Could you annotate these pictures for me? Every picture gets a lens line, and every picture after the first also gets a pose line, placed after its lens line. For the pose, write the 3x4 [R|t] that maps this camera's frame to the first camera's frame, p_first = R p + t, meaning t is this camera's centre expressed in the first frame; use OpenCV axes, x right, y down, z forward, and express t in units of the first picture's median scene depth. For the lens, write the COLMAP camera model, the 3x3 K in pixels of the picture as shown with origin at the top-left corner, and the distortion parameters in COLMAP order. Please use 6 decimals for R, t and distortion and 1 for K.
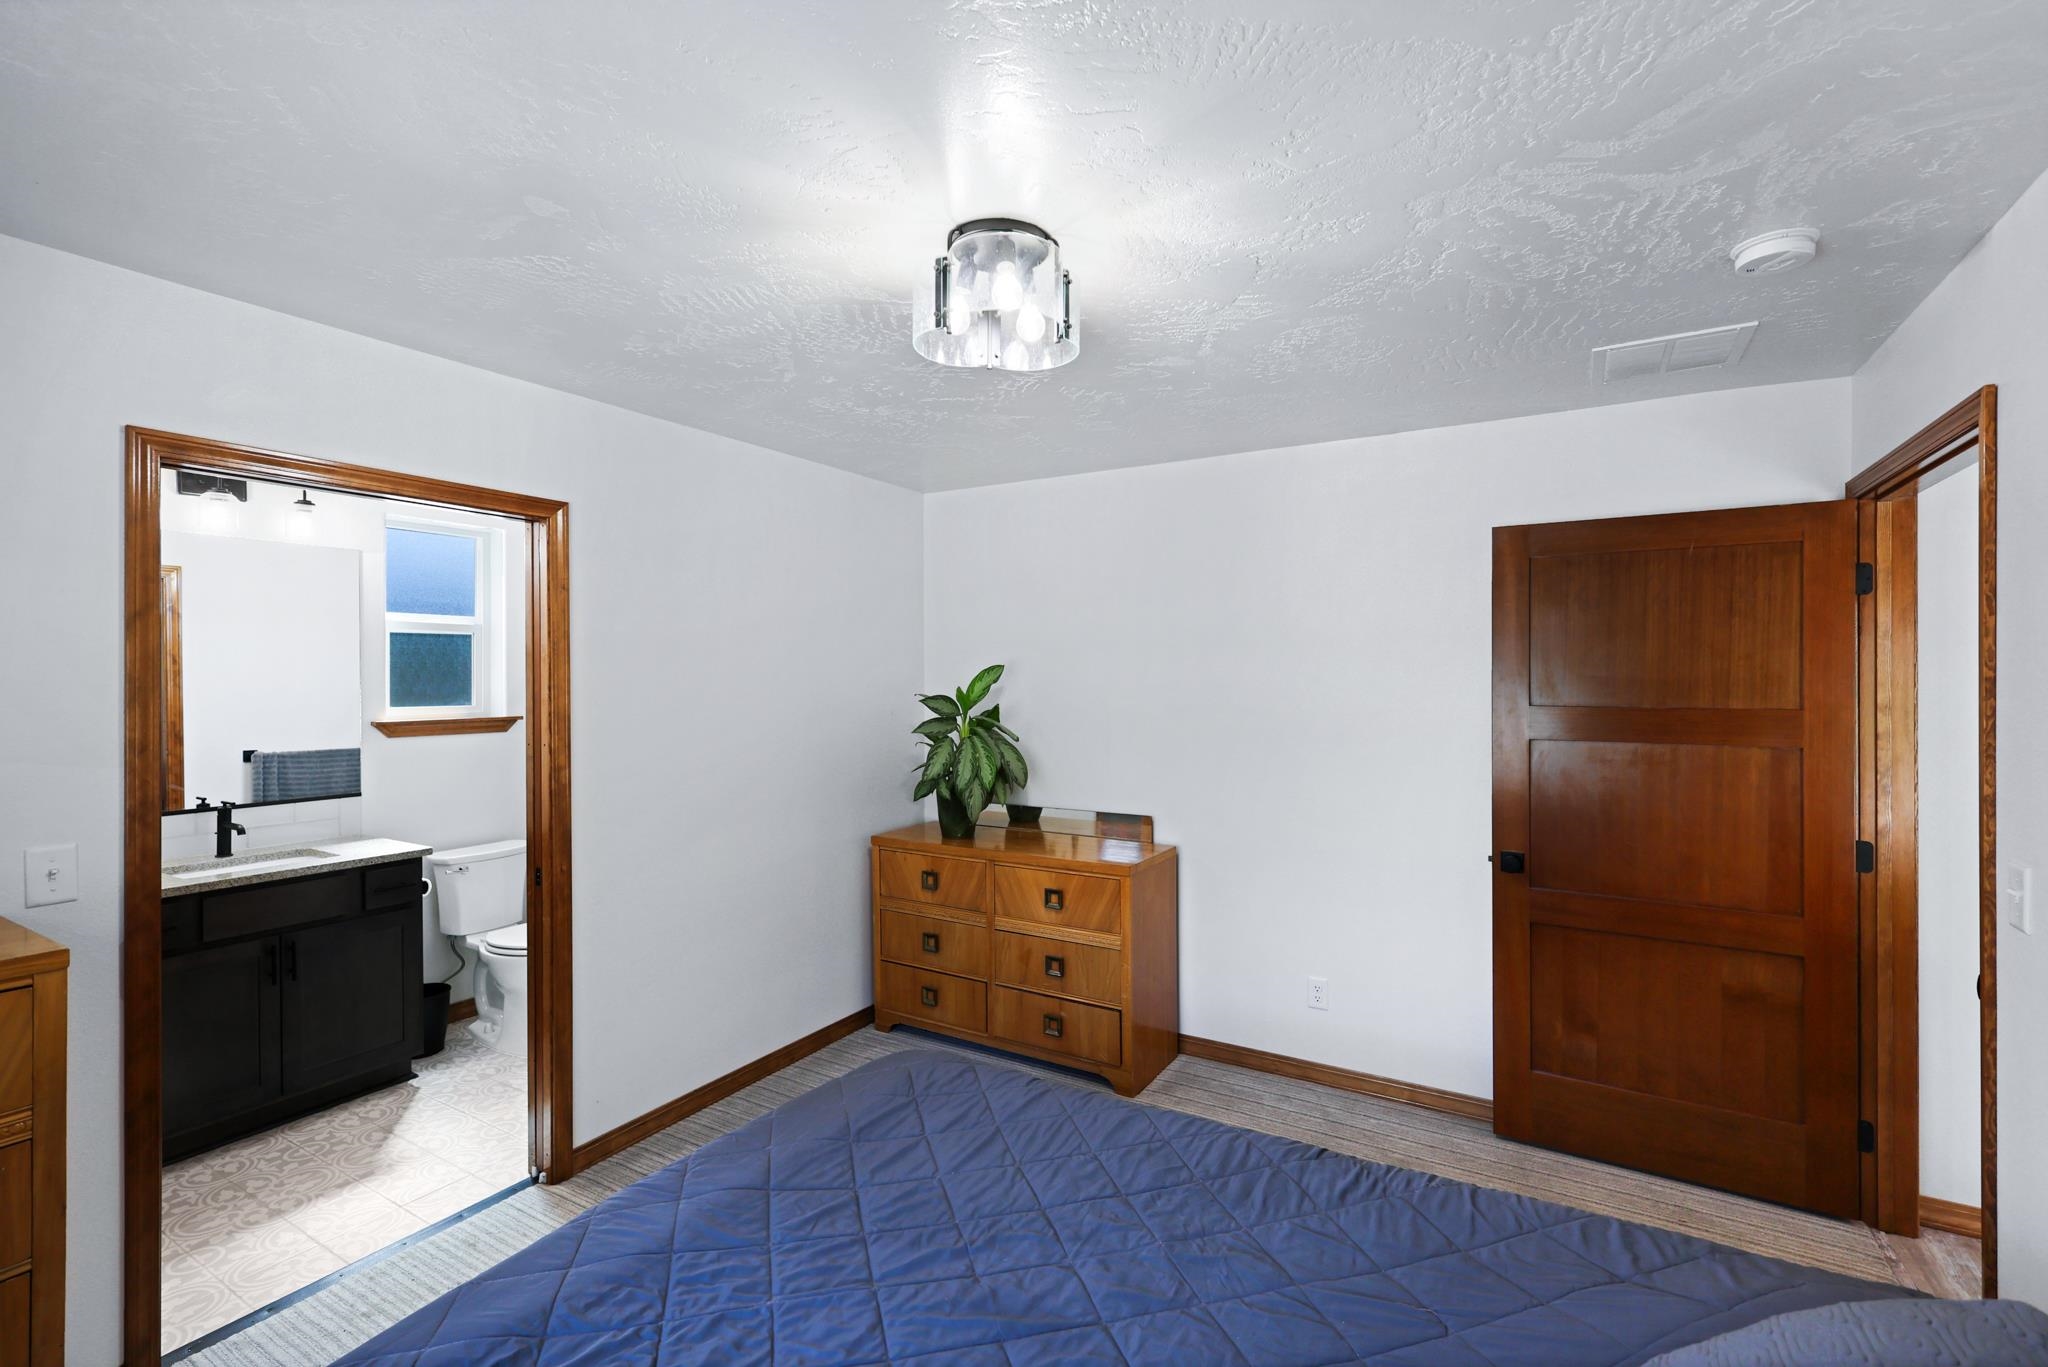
lens RADIAL K [[929.8, 0, 1021.8], [0, 929.8, 676.0], [0, 0, 1]] dist [0.000061, -0.000190]
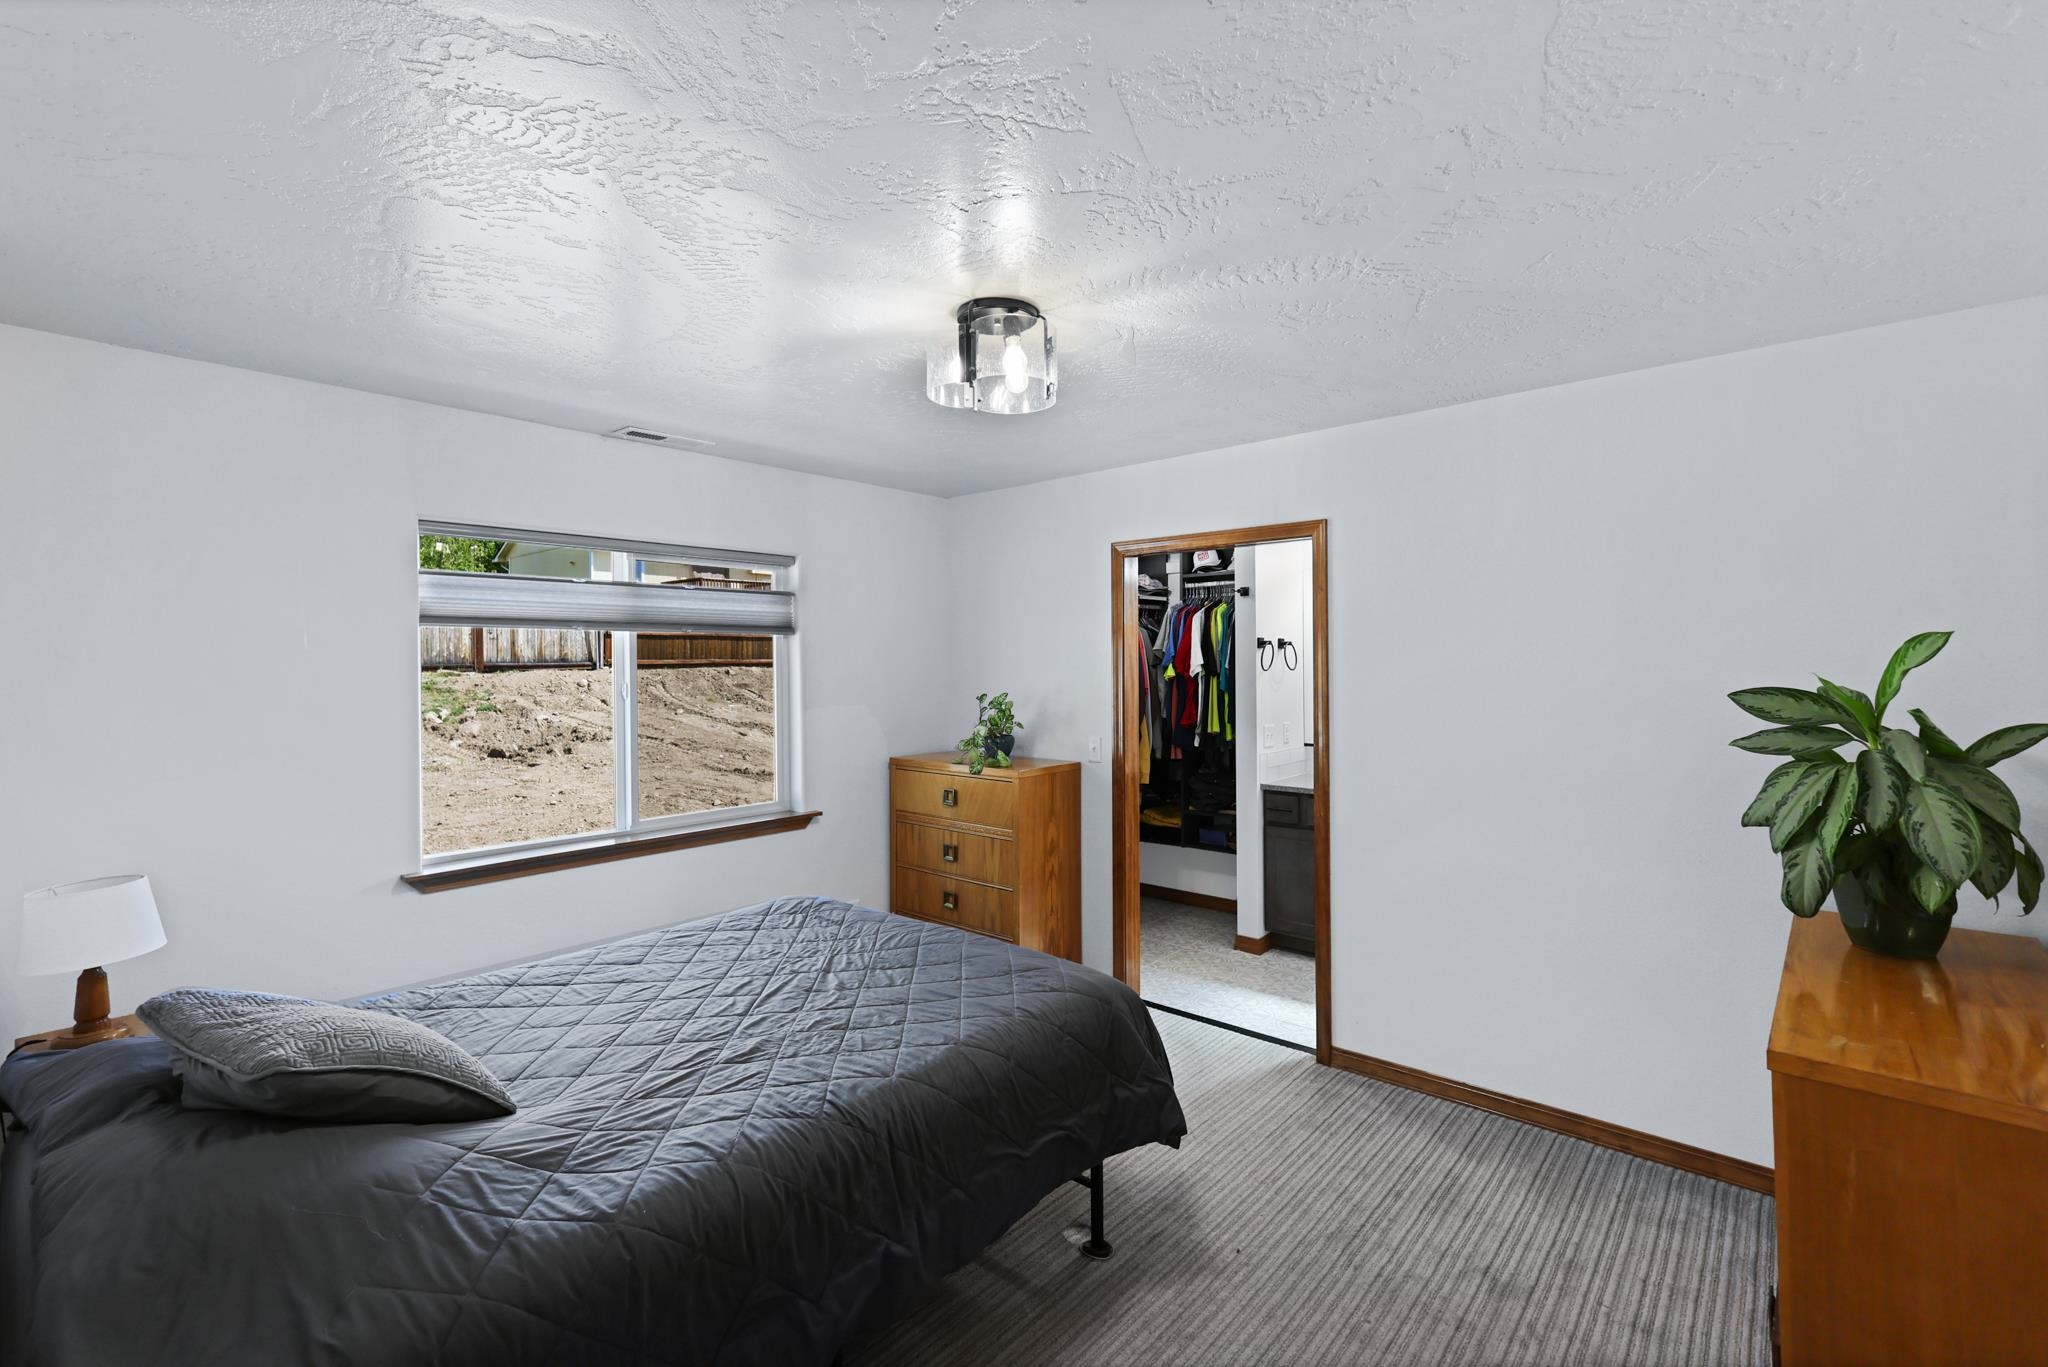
lens RADIAL K [[890.9, 0, 1034.9], [0, 890.9, 677.6], [0, 0, 1]] dist [0.013884, 0.000039]
pose [[-0.173996, 0.015213, -0.984629, 0.636379], [0.007587, 0.999872, 0.014108, 0.001824], [0.984717, -0.005015, -0.174089, 0.674348]]
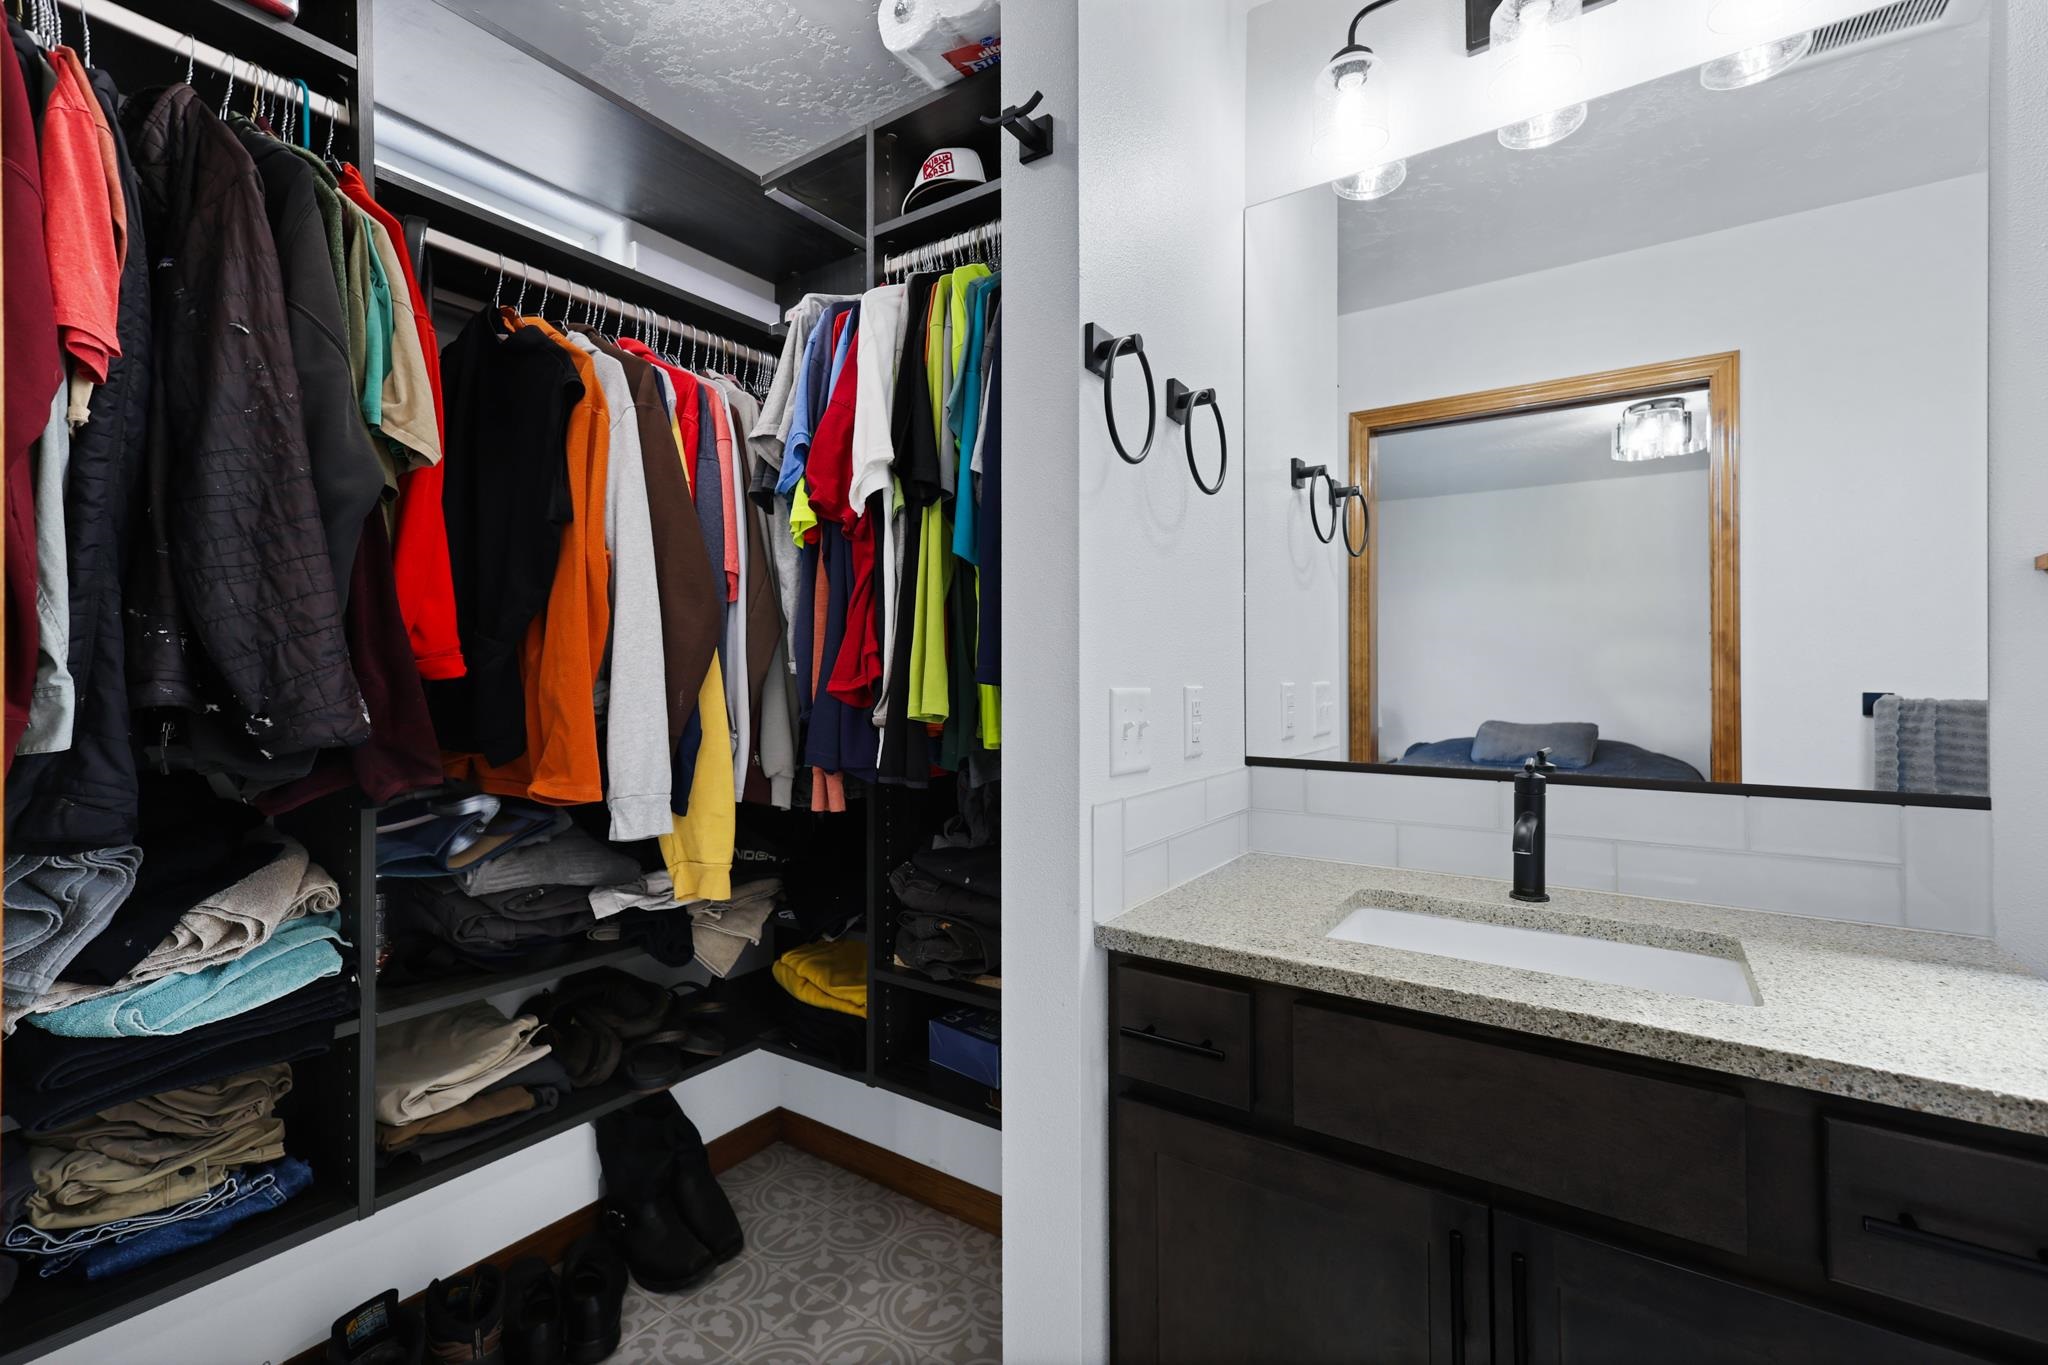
lens RADIAL K [[879.5, 0, 1020.9], [0, 879.5, 667.7], [0, 0, 1]] dist [0.001657, 0.000067]
pose [[-0.061932, -0.006569, -0.998059, -0.444550], [0.001109, 0.999977, -0.006651, 0.092911], [0.998080, -0.001519, -0.061924, 0.768774]]
